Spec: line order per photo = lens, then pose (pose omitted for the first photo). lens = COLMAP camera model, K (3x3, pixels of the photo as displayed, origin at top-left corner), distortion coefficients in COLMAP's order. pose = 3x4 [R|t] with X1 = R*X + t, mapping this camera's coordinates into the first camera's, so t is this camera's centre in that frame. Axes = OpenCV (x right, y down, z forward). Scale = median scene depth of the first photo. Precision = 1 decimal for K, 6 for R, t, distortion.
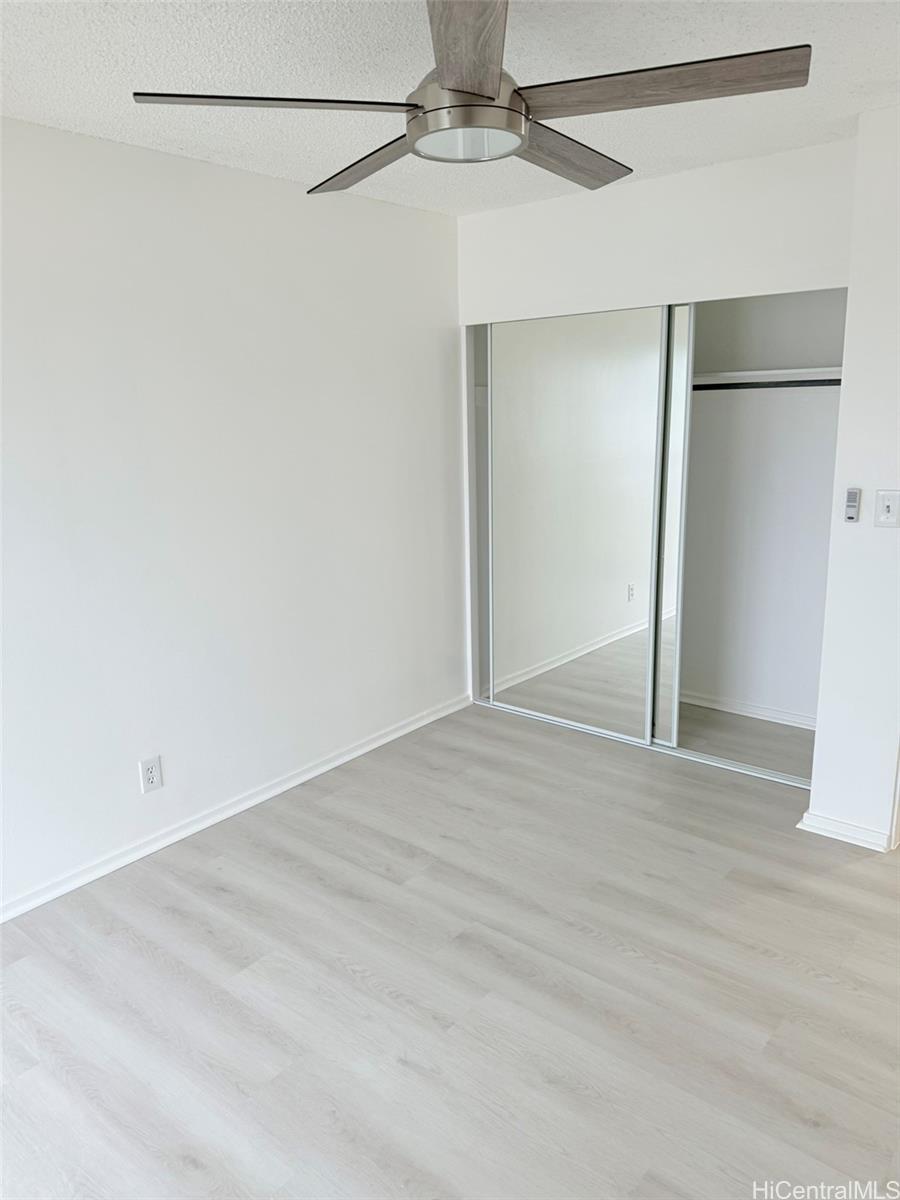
lens RADIAL K [[835.8, 0, 444.7], [0, 835.8, 608.7], [0, 0, 1]] dist [0.088871, -0.139240]
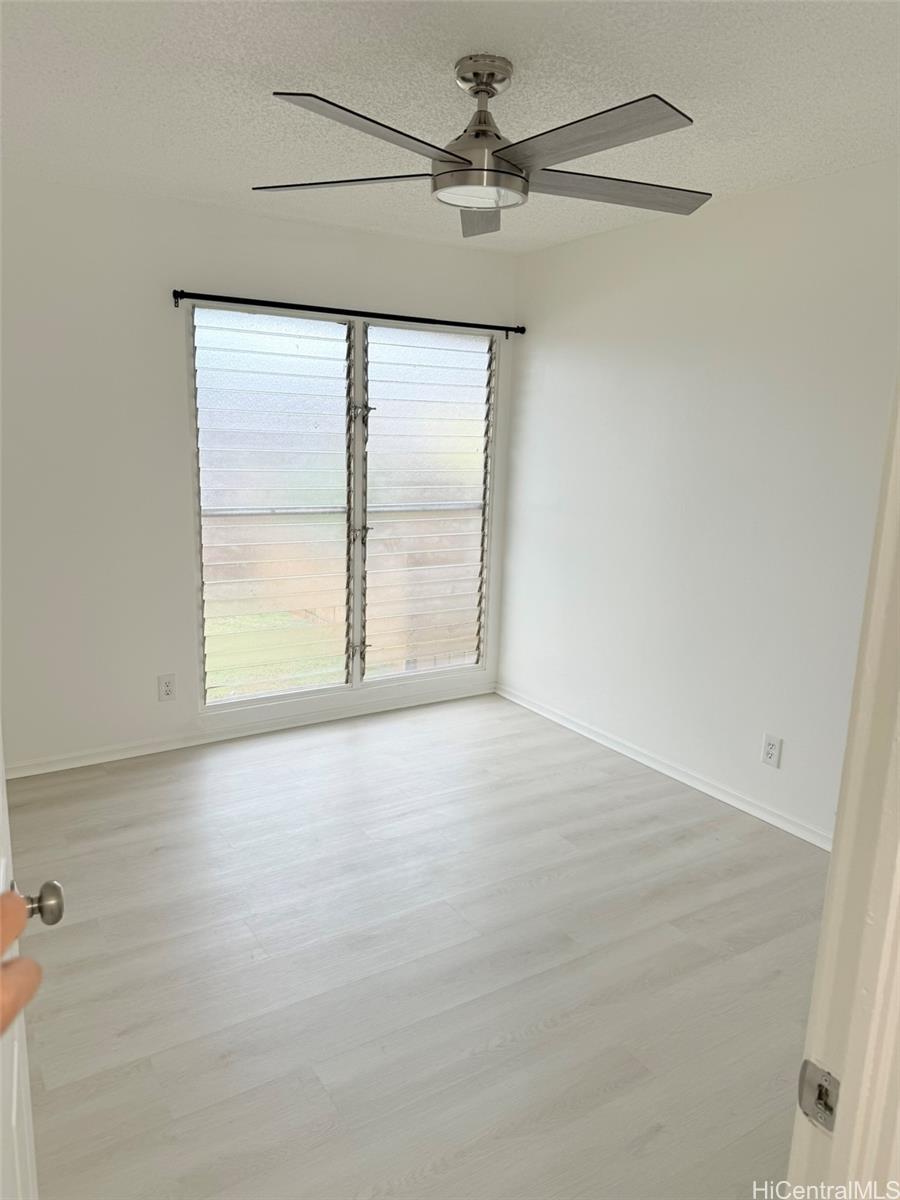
lens RADIAL K [[835.8, 0, 444.7], [0, 835.8, 608.7], [0, 0, 1]] dist [0.088871, -0.139240]
pose [[-0.323702, 0.213036, -0.921864, 0.868114], [-0.232988, 0.926373, 0.295889, -0.227712], [0.917024, 0.310563, -0.250234, 0.950208]]
